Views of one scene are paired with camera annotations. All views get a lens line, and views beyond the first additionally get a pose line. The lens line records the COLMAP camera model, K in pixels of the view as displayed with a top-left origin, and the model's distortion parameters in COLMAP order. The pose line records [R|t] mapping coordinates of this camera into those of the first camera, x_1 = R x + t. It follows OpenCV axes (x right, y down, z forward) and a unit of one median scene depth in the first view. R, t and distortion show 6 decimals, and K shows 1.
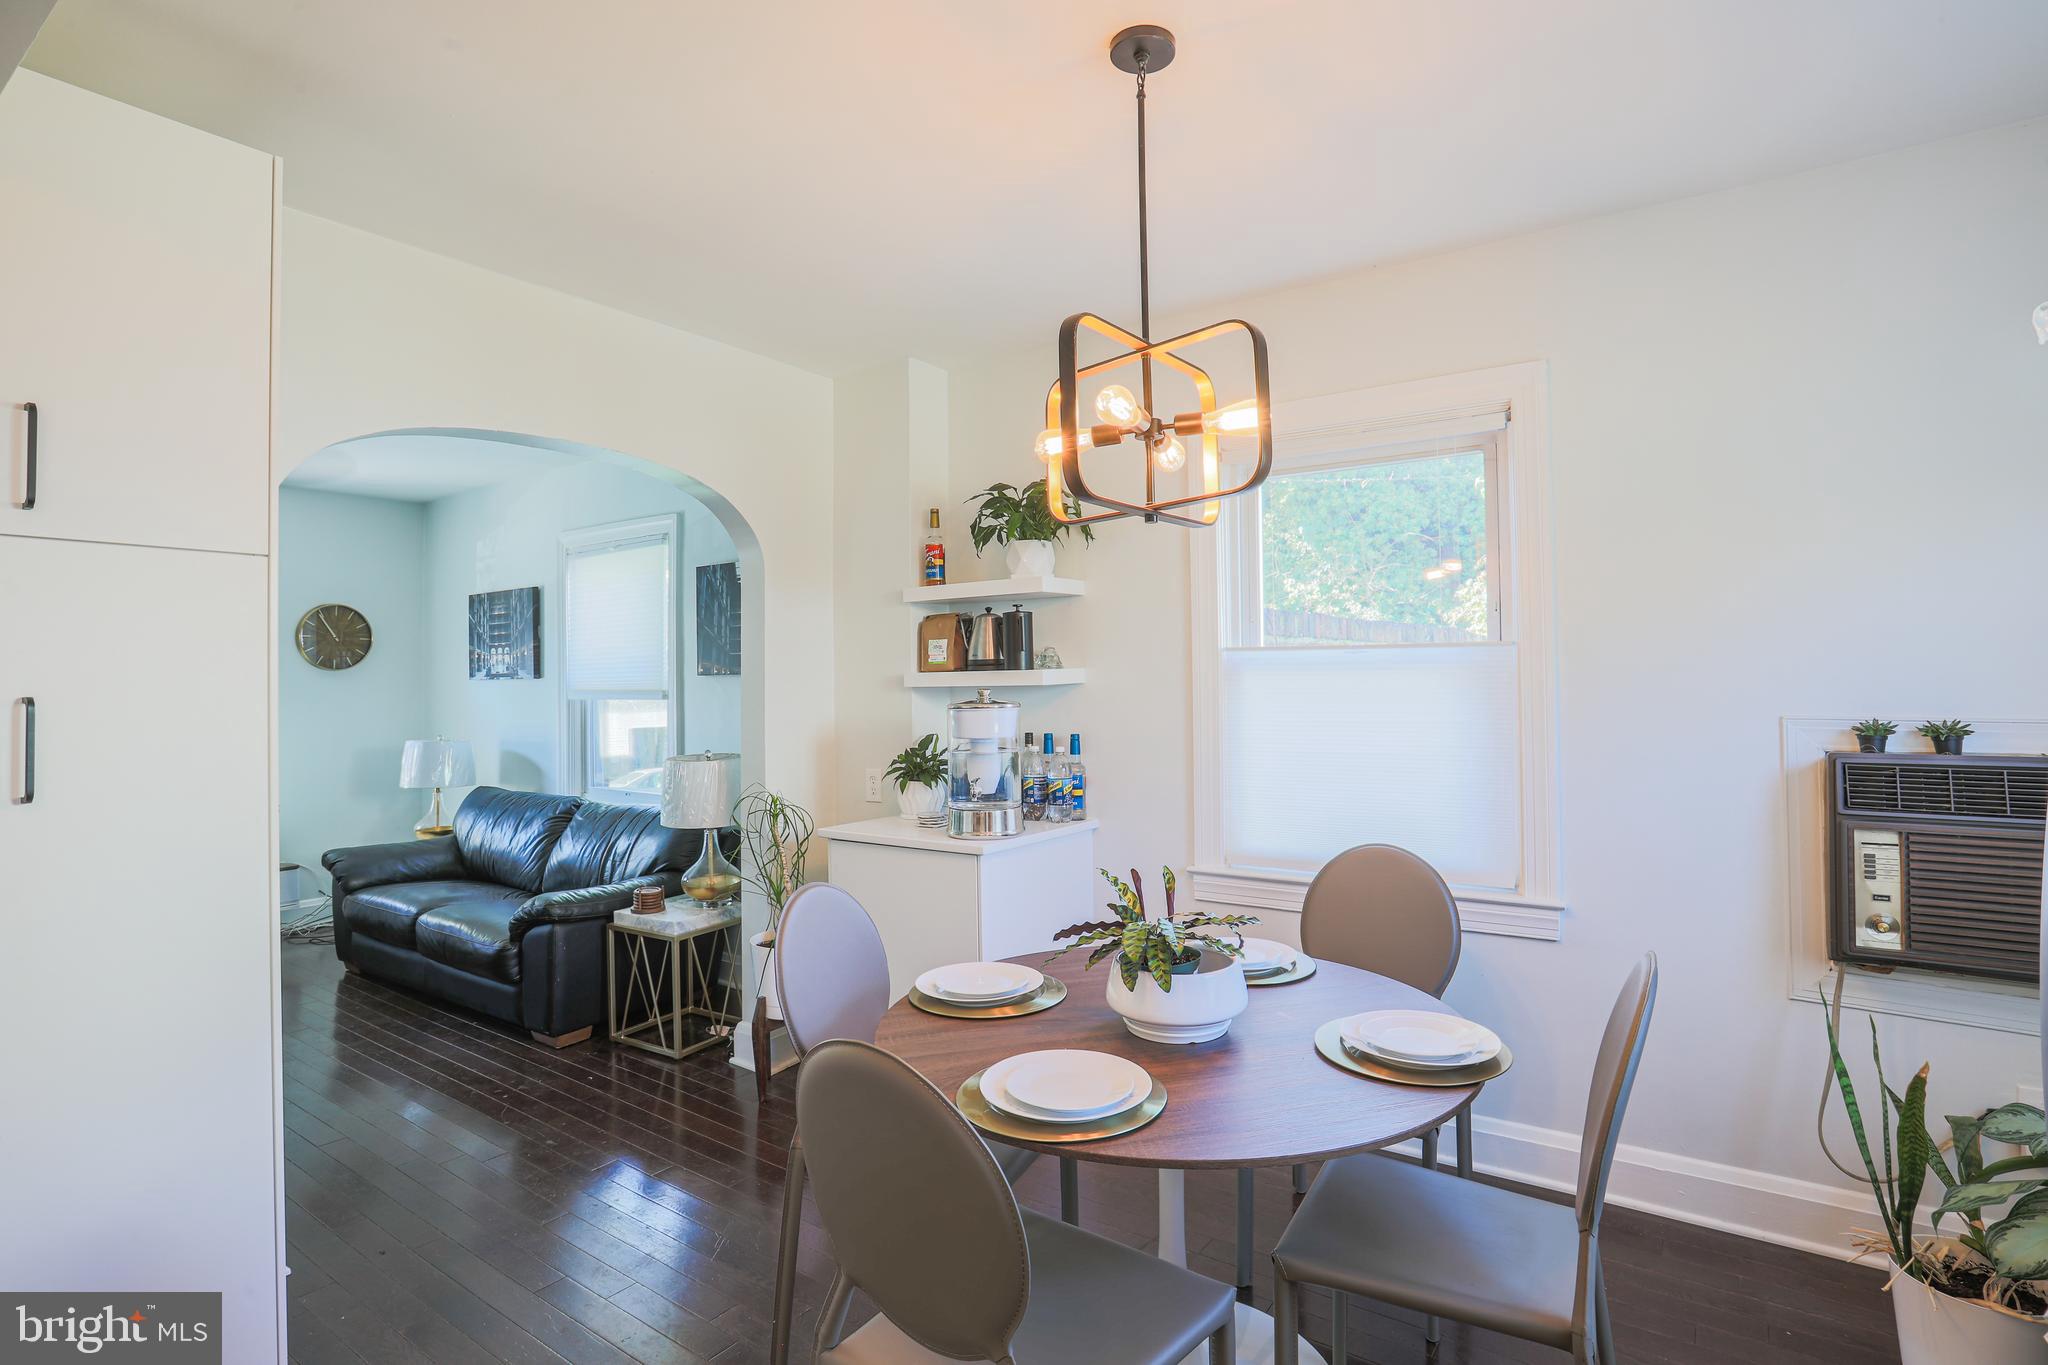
lens RADIAL K [[1029.2, 0, 1037.7], [0, 1029.2, 668.8], [0, 0, 1]] dist [-0.046222, 0.026539]
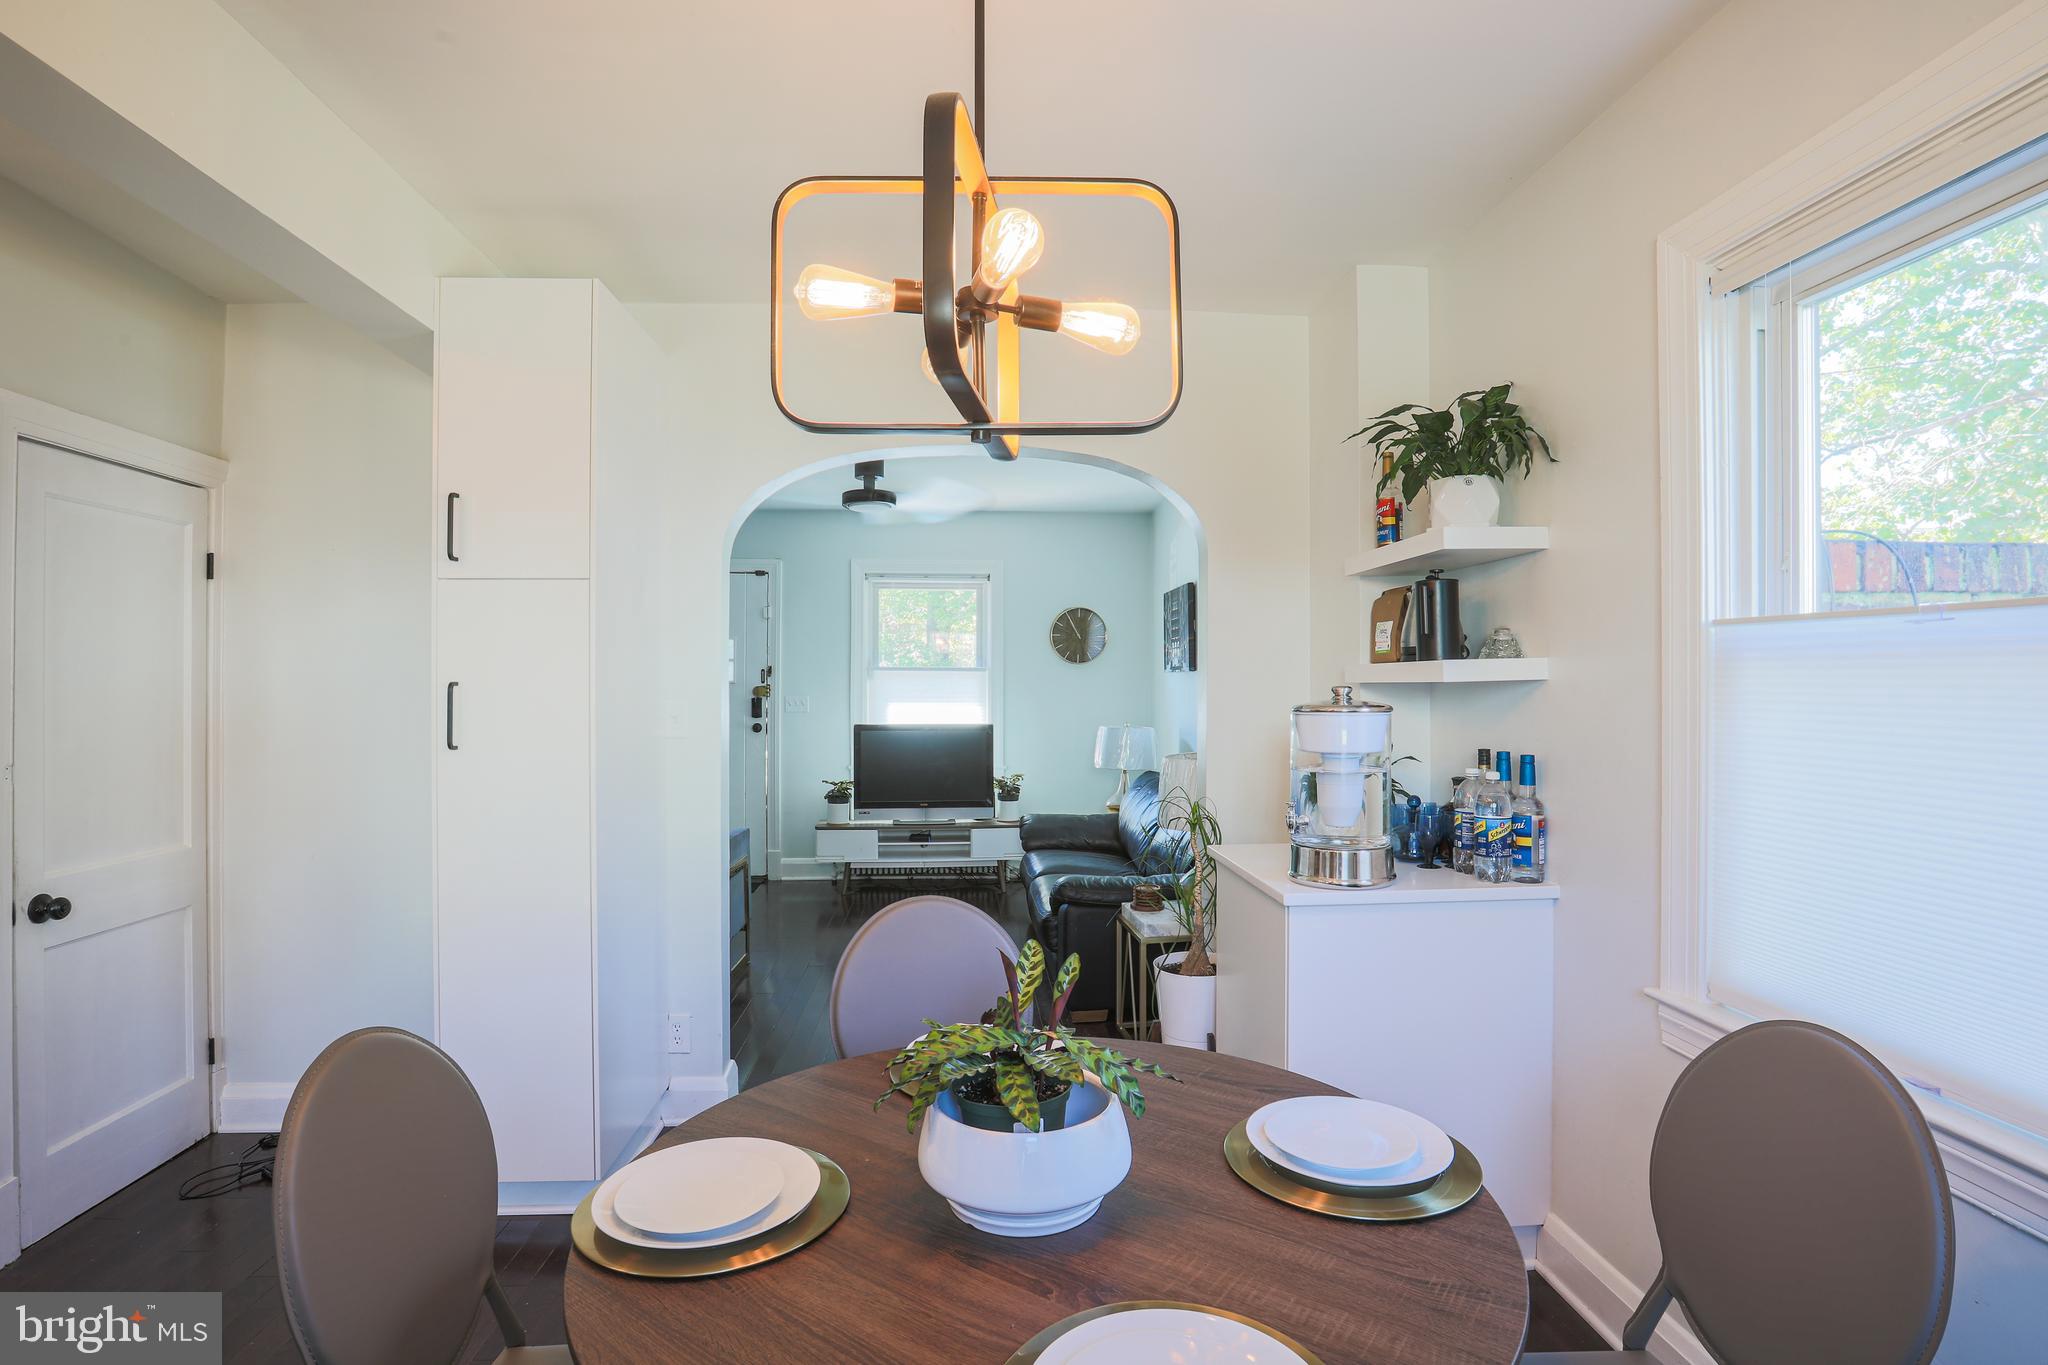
lens RADIAL K [[1046.8, 0, 994.7], [0, 1046.8, 685.1], [0, 0, 1]] dist [-0.051390, -0.000189]
pose [[0.607806, 0.013314, -0.793974, 0.238426], [0.004405, 0.999788, 0.020137, 0.001473], [0.794073, -0.015737, 0.607619, 0.204815]]
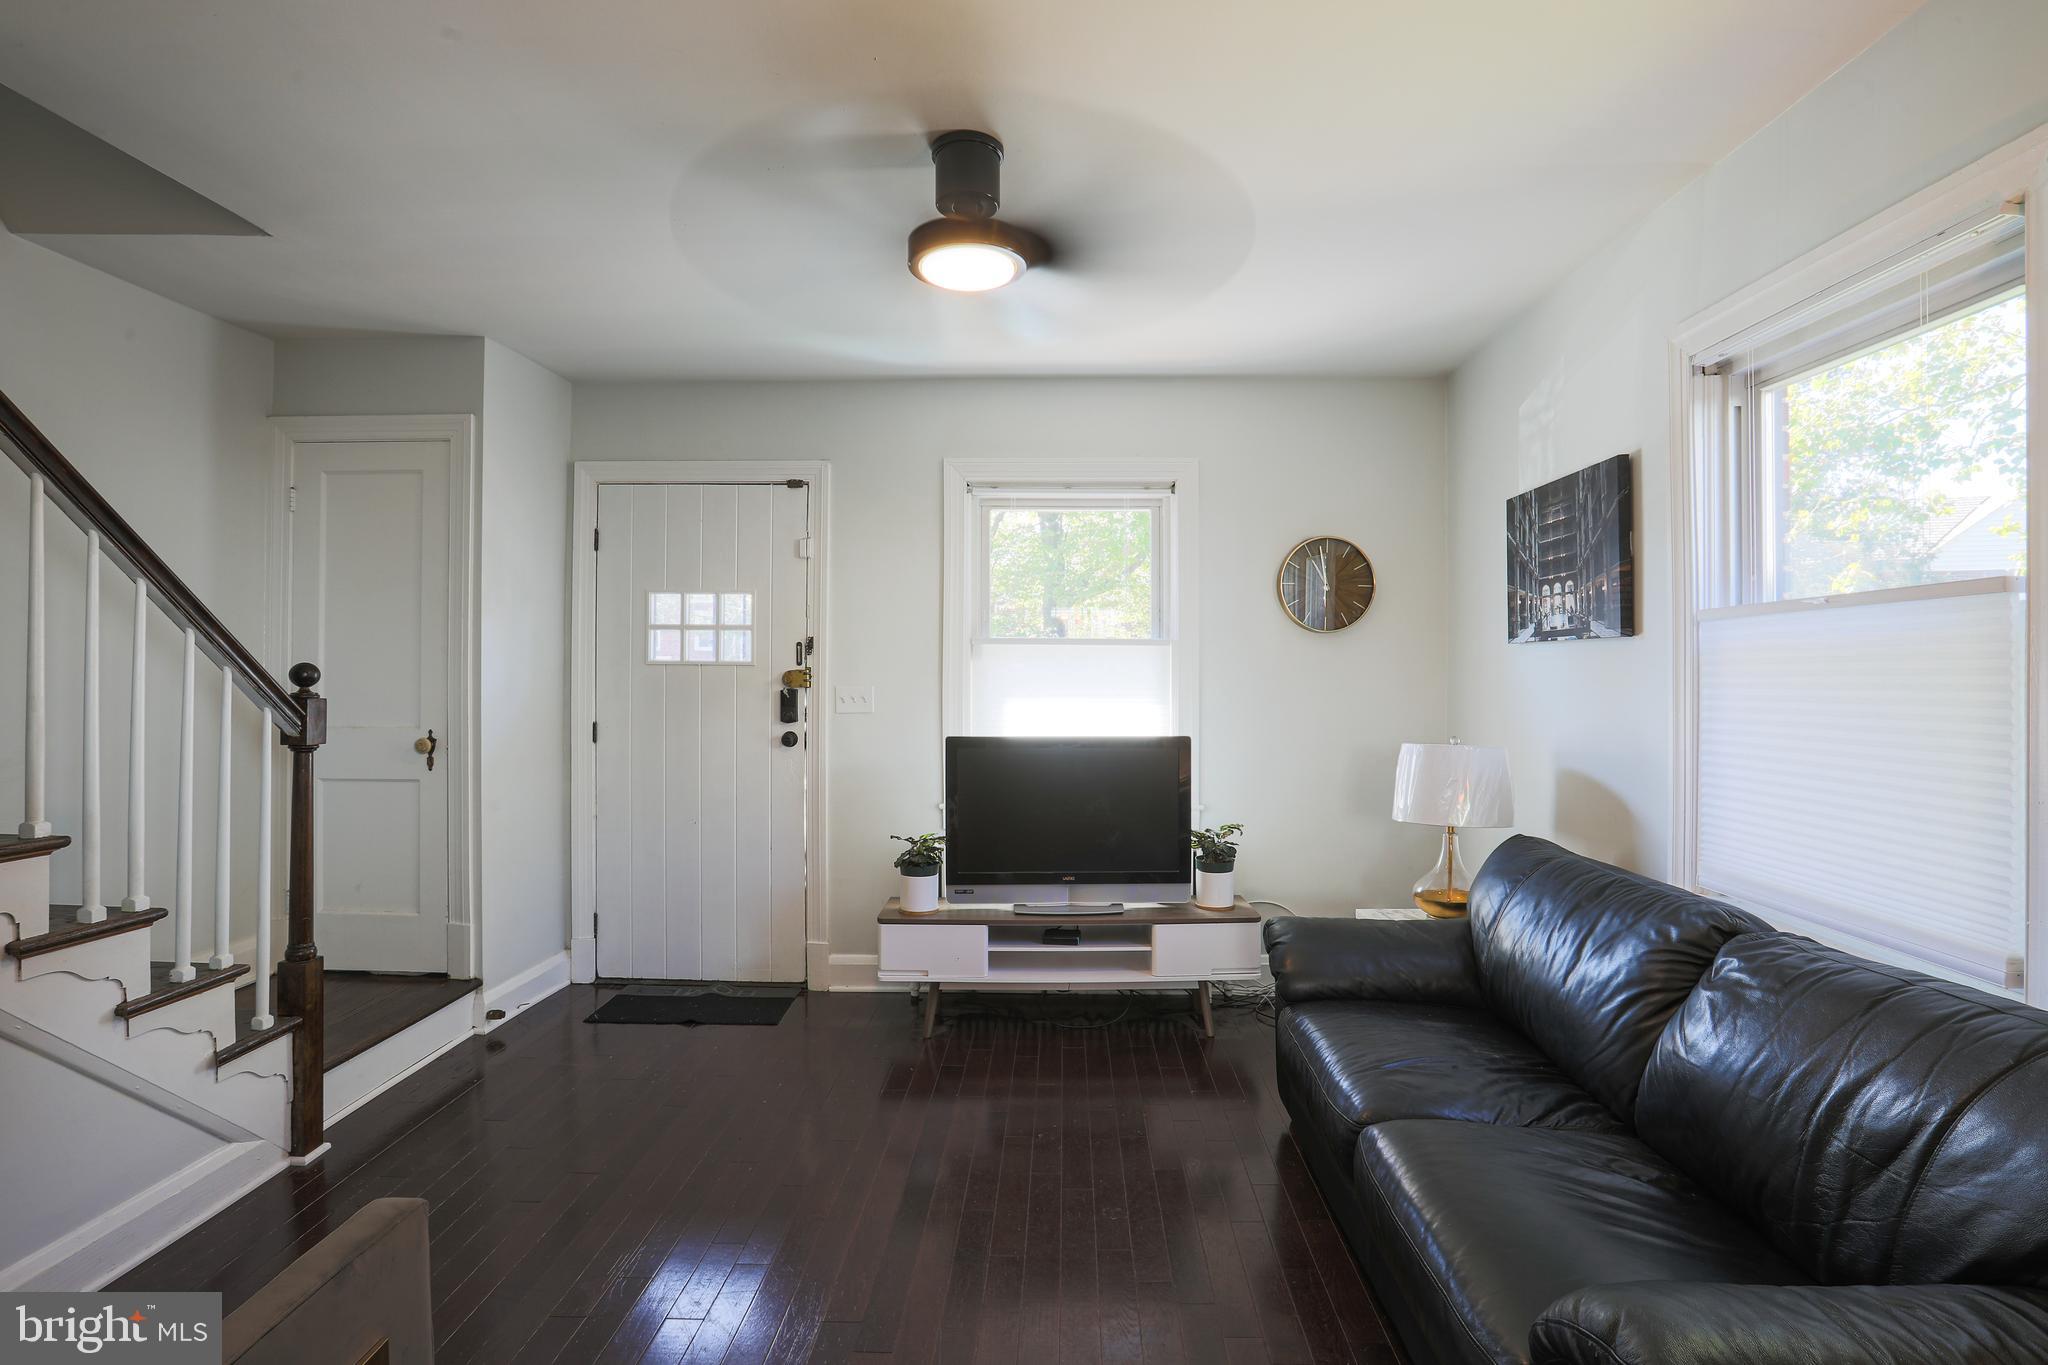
lens RADIAL K [[1029.2, 0, 1037.7], [0, 1029.2, 668.8], [0, 0, 1]] dist [-0.046222, 0.026539]
pose [[0.556482, 0.008178, -0.830820, -0.244775], [0.006089, 0.999885, 0.013921, 0.017666], [0.830838, -0.012806, 0.556368, 0.496021]]
